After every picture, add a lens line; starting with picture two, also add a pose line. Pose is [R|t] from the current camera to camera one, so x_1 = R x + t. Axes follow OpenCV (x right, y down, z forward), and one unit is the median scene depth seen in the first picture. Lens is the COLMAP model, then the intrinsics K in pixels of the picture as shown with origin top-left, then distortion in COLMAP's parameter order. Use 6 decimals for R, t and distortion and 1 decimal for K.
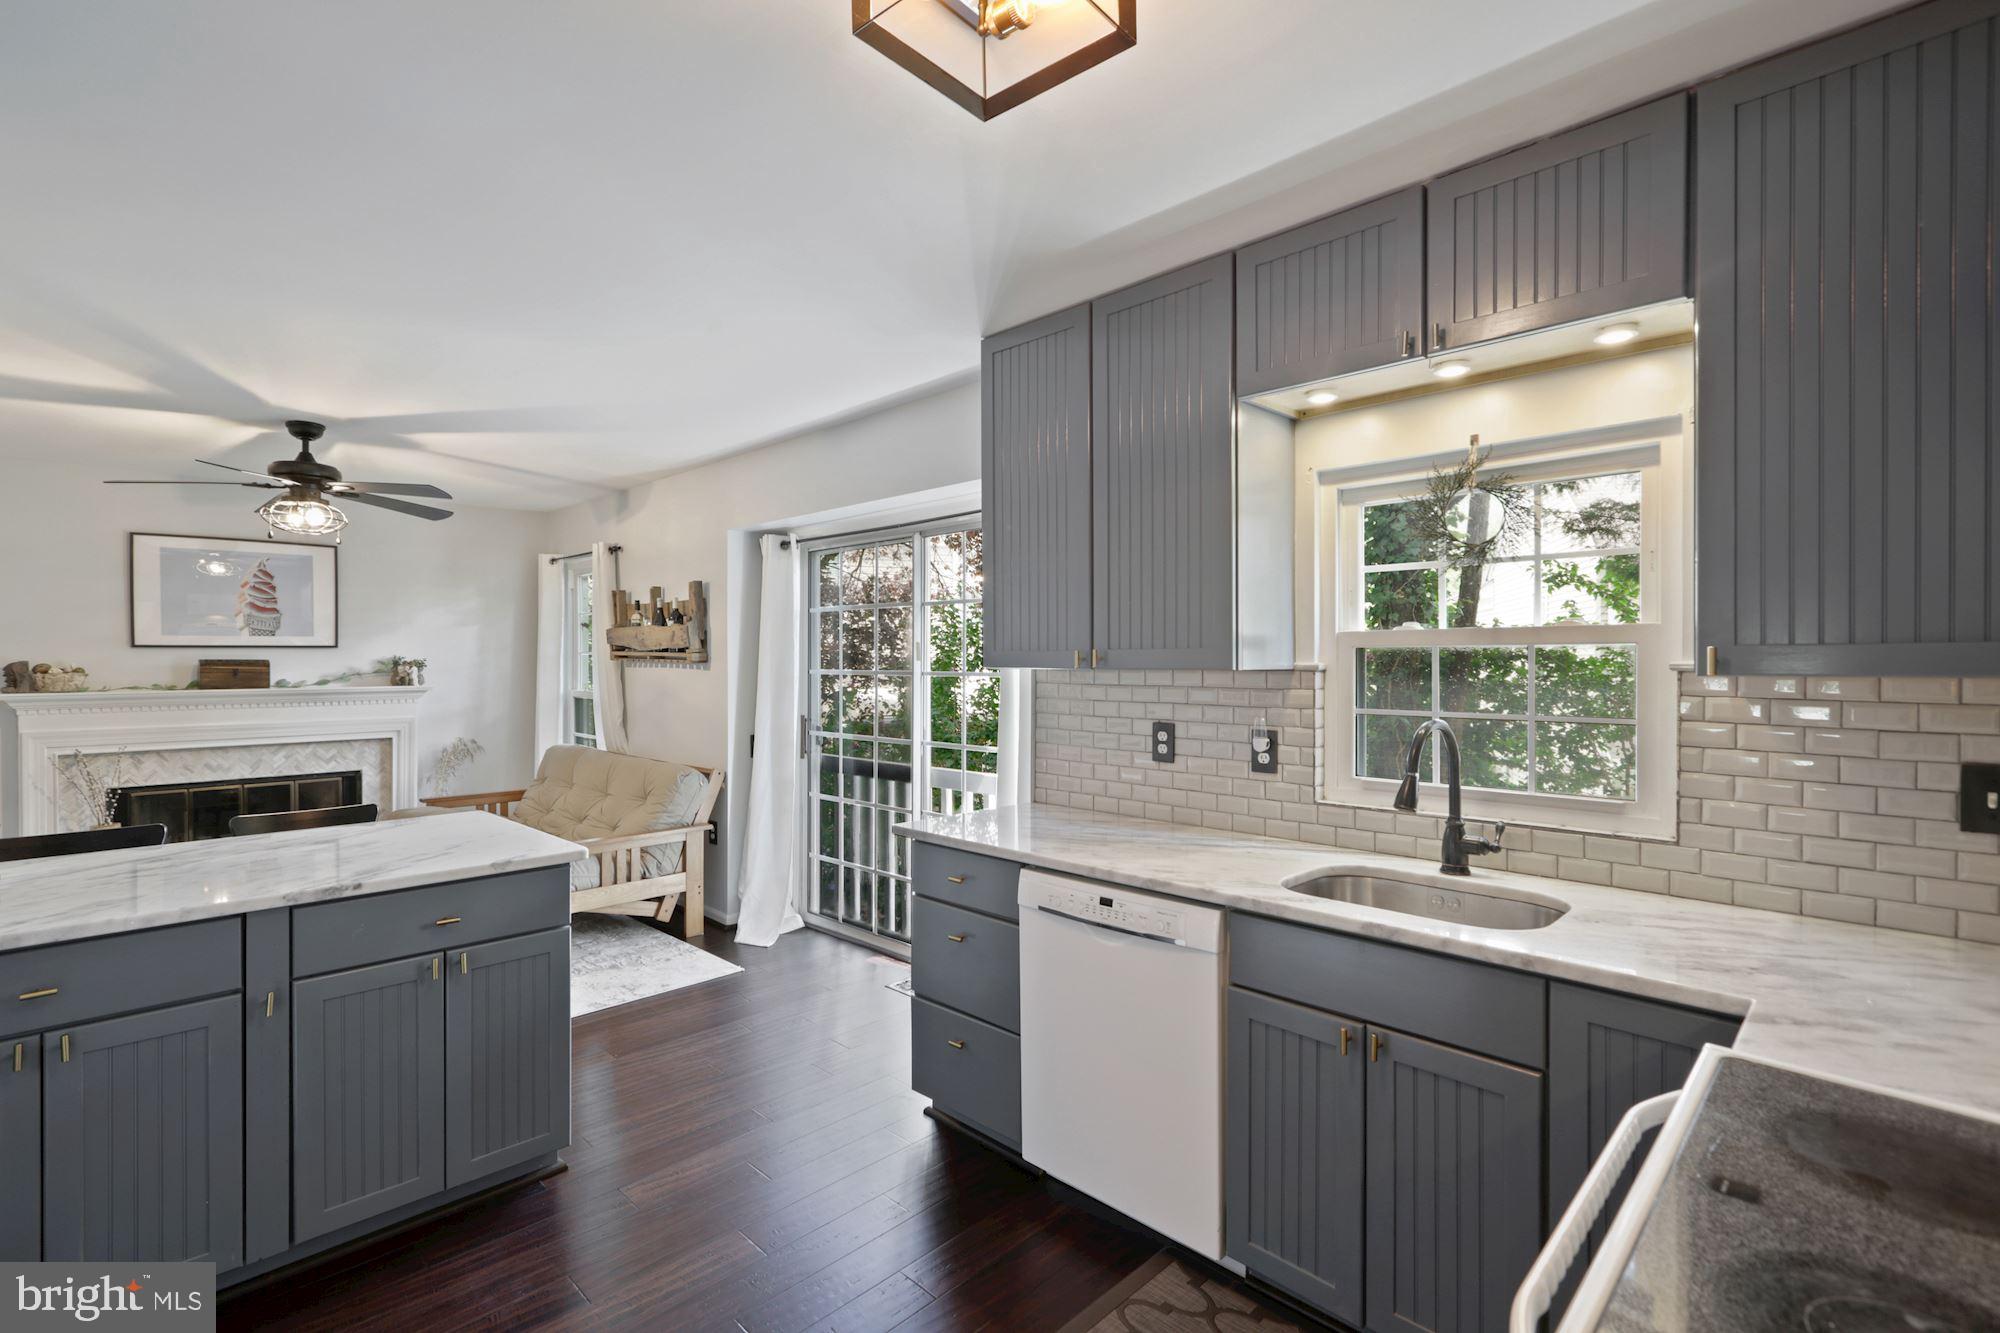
lens RADIAL K [[910.7, 0, 971.4], [0, 910.7, 655.8], [0, 0, 1]] dist [-0.022708, 0.000427]
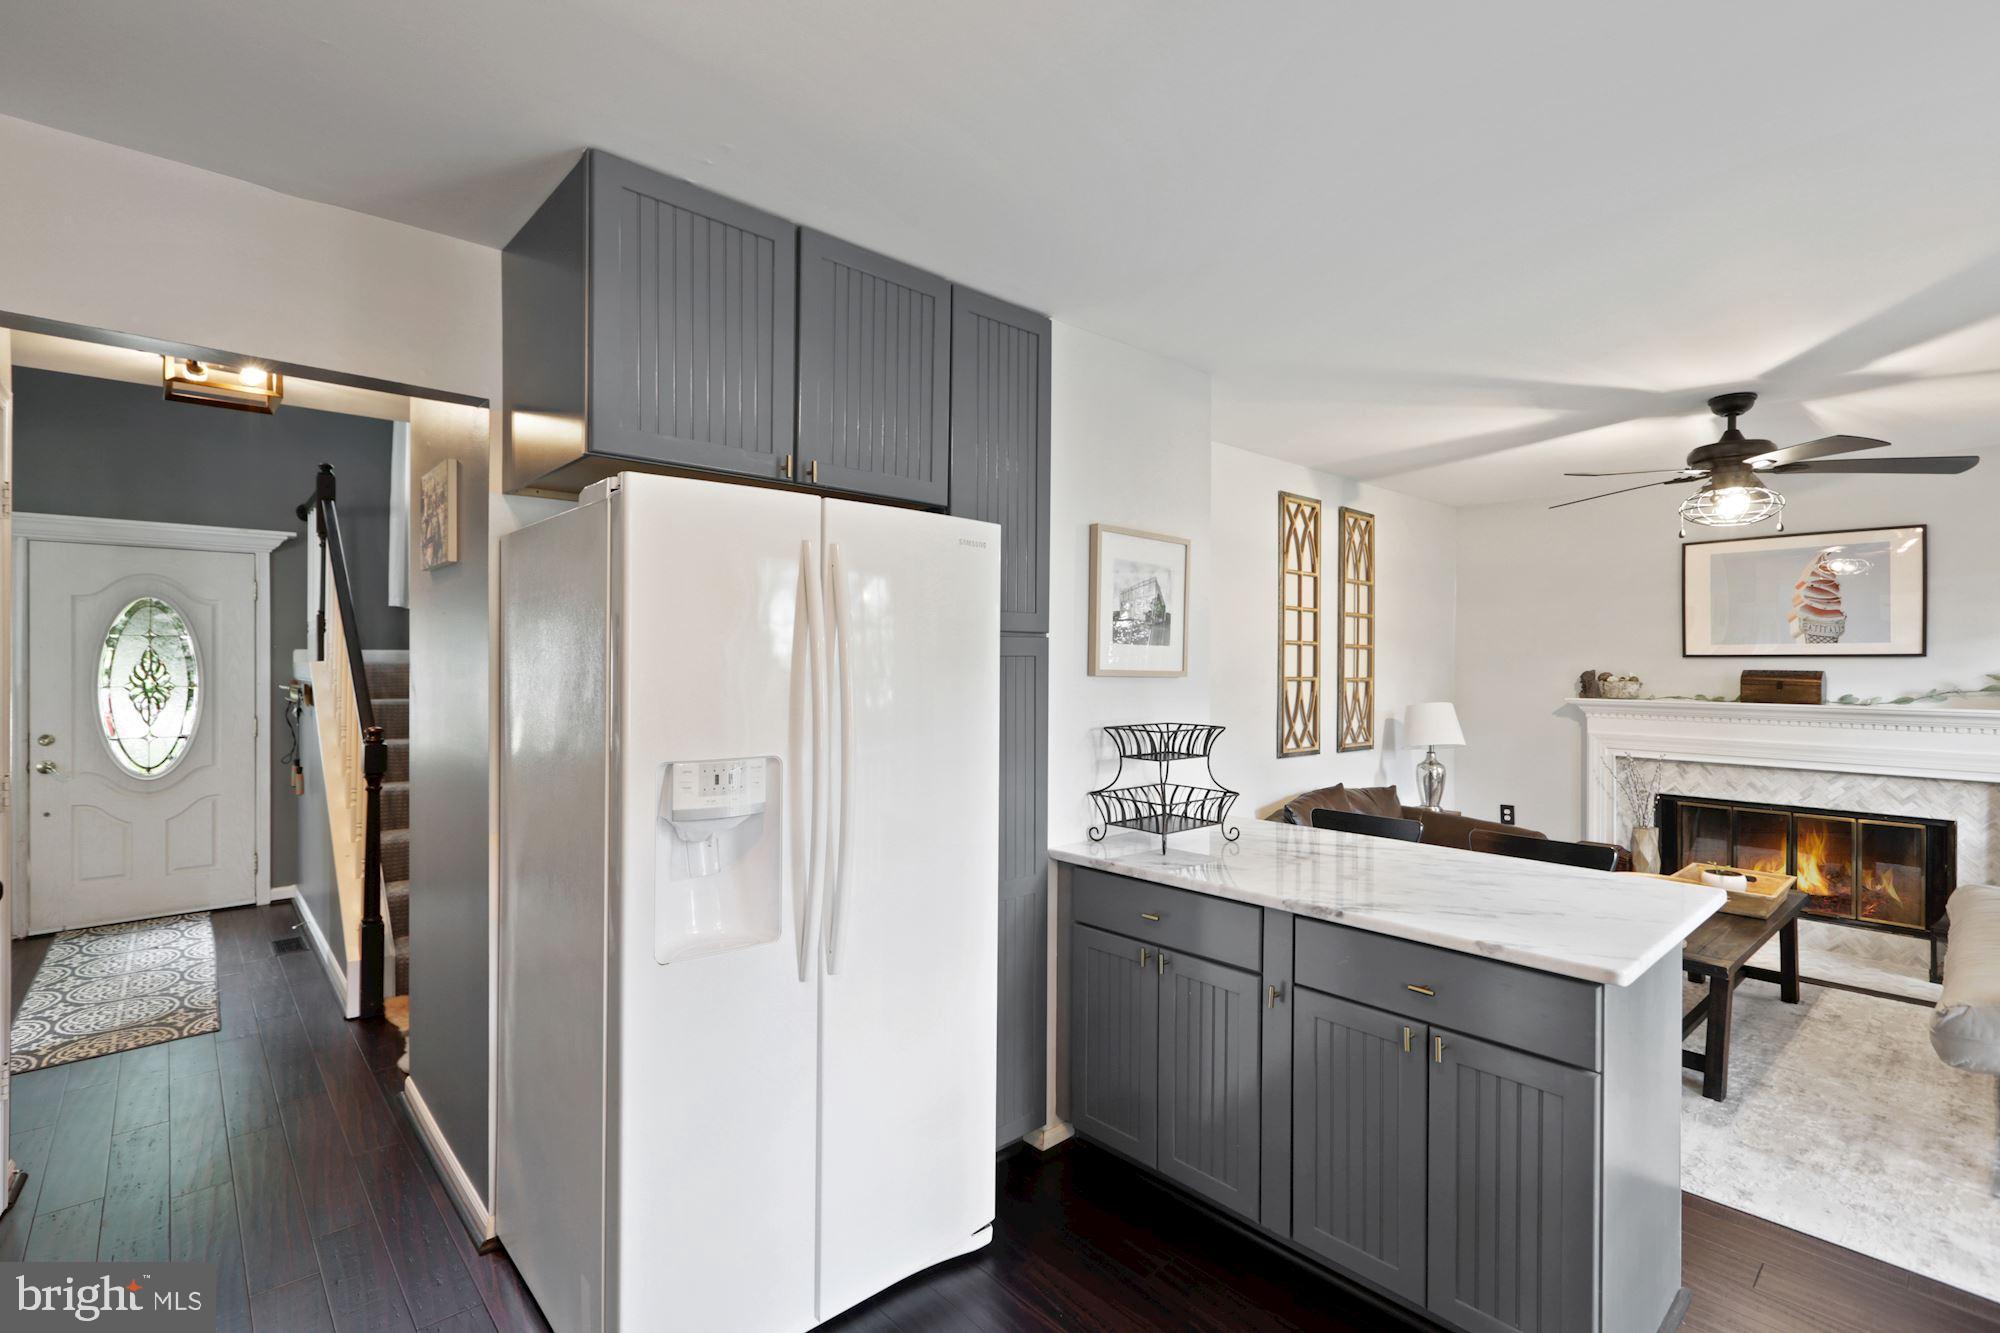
lens RADIAL K [[910.7, 0, 948.9], [0, 910.7, 680.2], [0, 0, 1]] dist [-0.022708, 0.000427]
pose [[-0.063545, 0.022088, -0.997734, 0.118824], [0.002193, 0.999756, 0.021993, -0.007795], [0.997977, -0.000790, -0.063578, 0.239763]]
